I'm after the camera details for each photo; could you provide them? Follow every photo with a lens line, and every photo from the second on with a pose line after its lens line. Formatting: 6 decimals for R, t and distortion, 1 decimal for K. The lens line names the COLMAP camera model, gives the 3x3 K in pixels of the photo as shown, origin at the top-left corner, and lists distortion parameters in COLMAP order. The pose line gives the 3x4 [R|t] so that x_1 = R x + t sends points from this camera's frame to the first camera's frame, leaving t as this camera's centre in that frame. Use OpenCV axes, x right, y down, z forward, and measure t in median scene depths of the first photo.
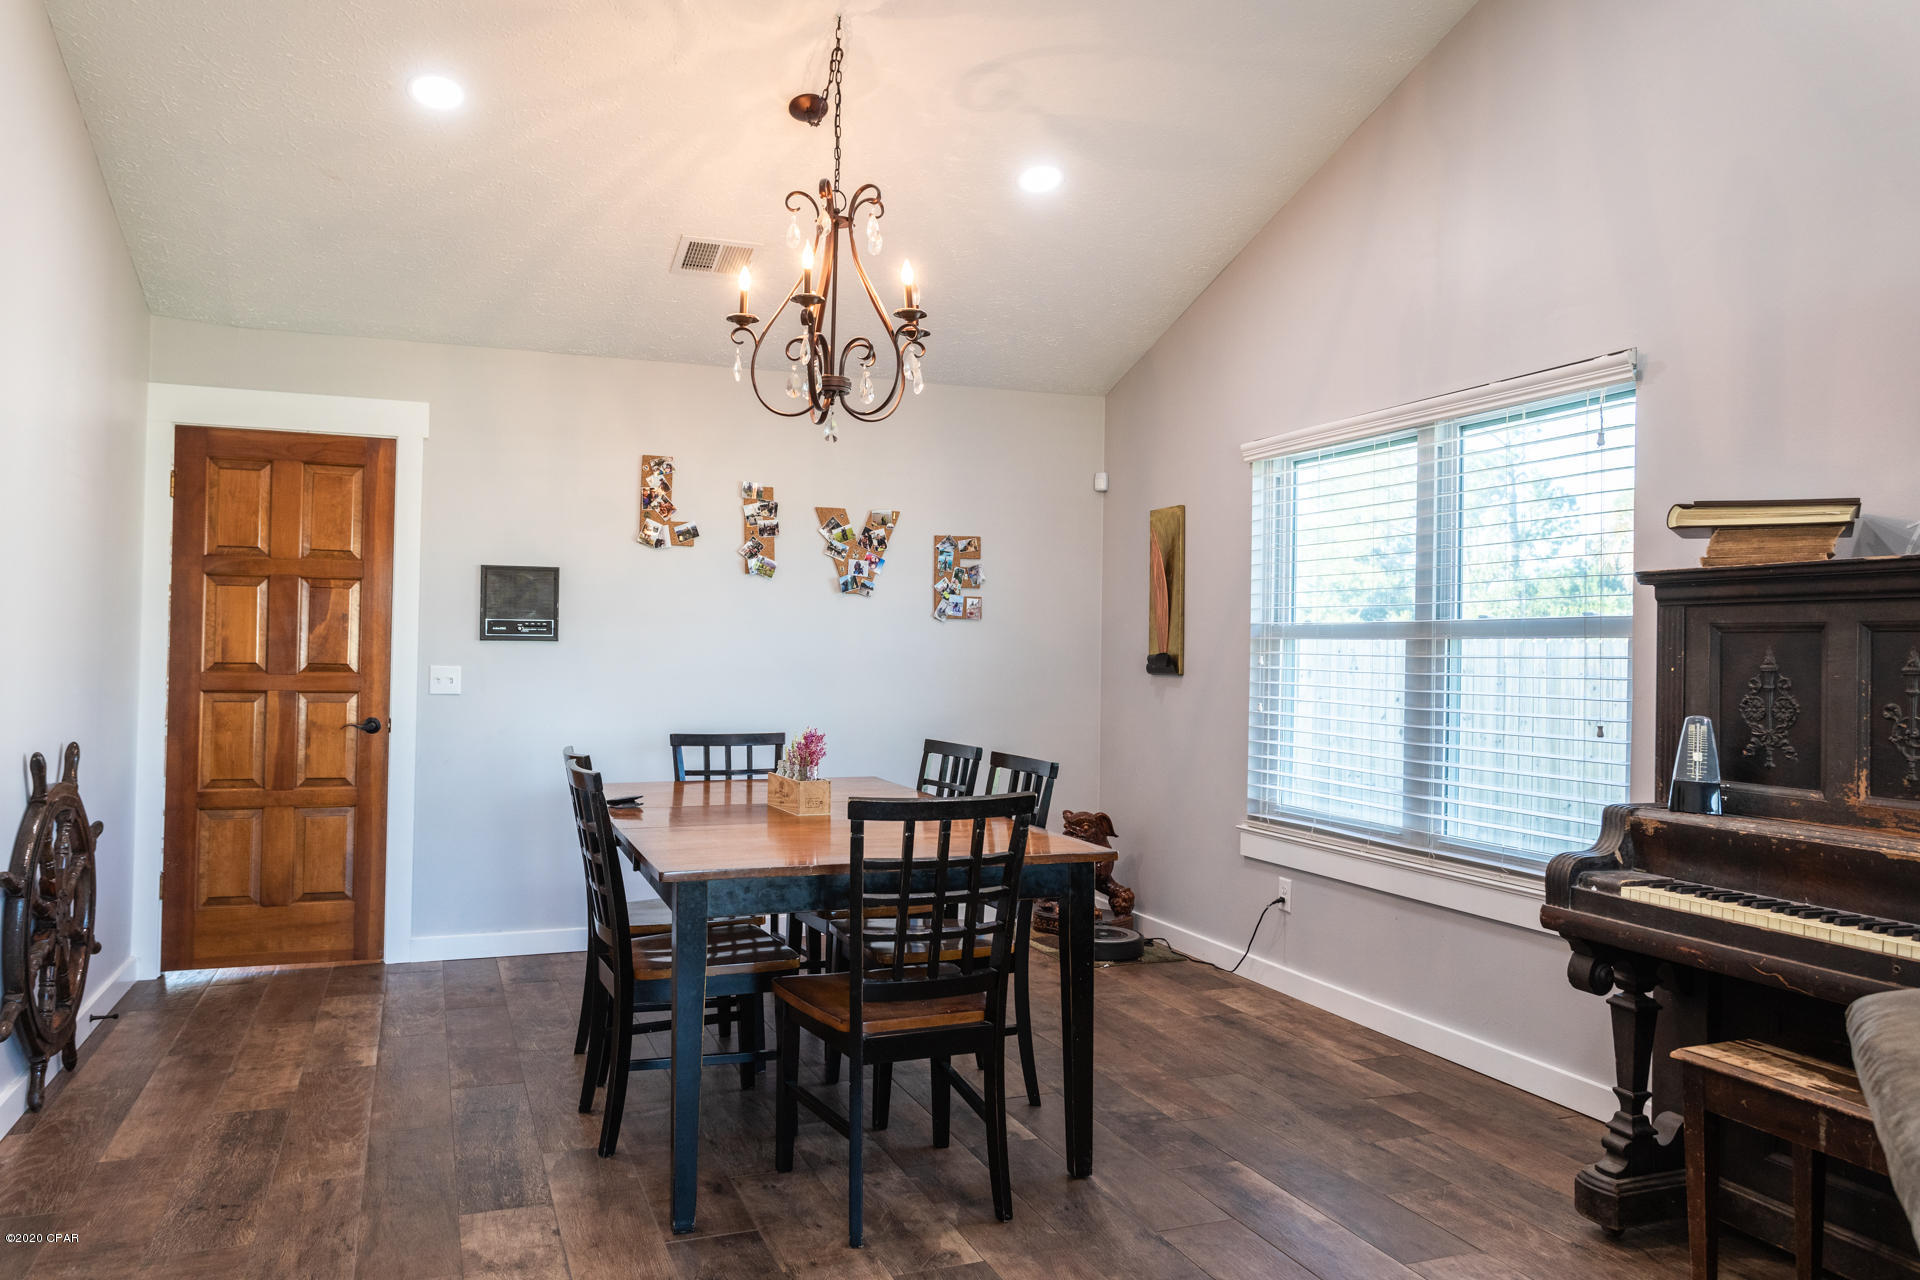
lens RADIAL K [[1380.0, 0, 960.0], [0, 1380.0, 640.0], [0, 0, 1]] dist [-0.002103, 0.001347]
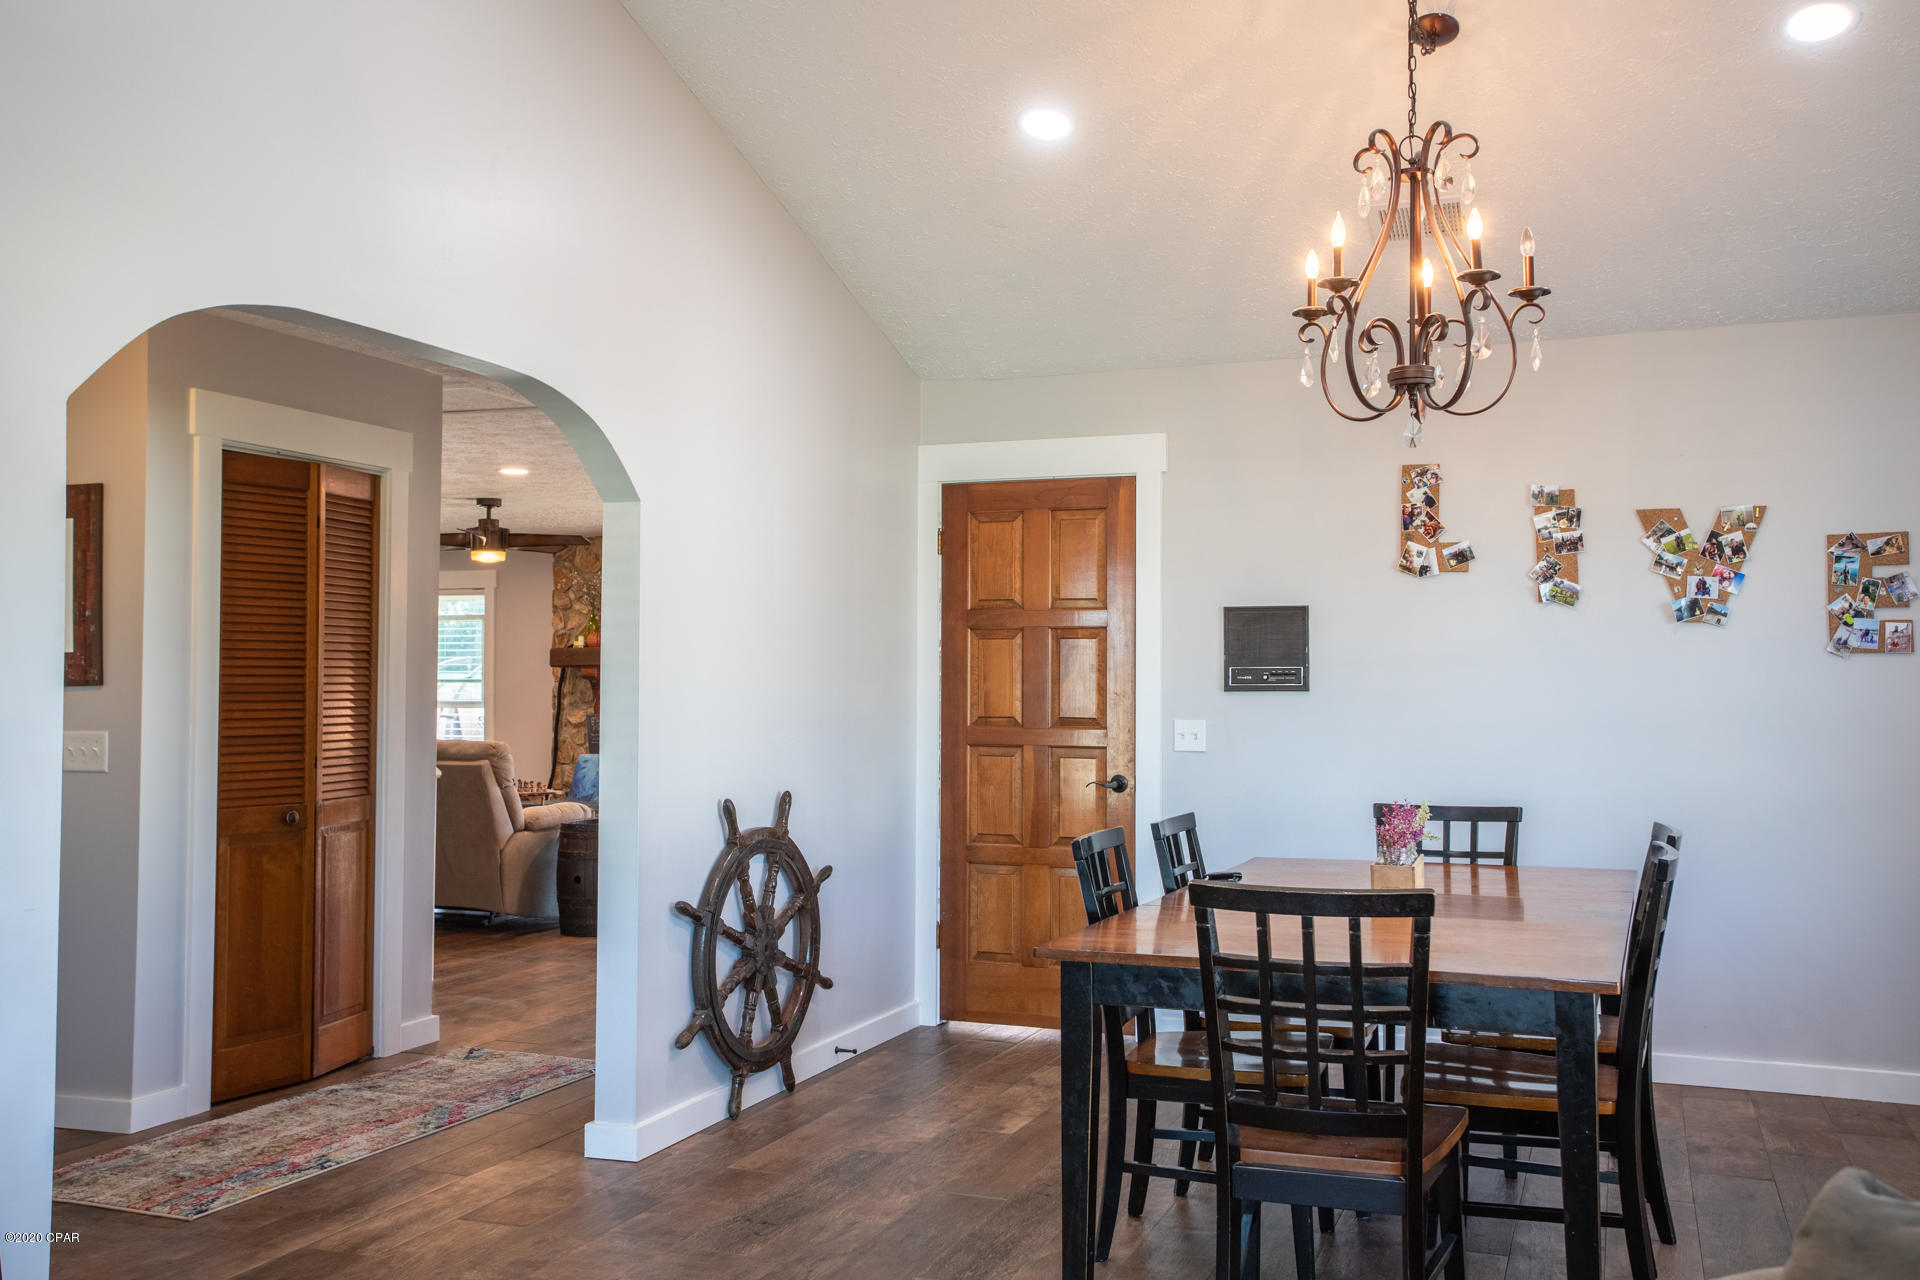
lens RADIAL K [[1761.0, 0, 960.0], [0, 1761.0, 640.0], [0, 0, 1]] dist [0.002062, 0.004316]
pose [[0.734220, -0.028304, -0.678321, 0.300618], [0.013211, 0.999537, -0.027407, -0.004046], [0.678783, 0.011162, 0.734254, 0.047297]]
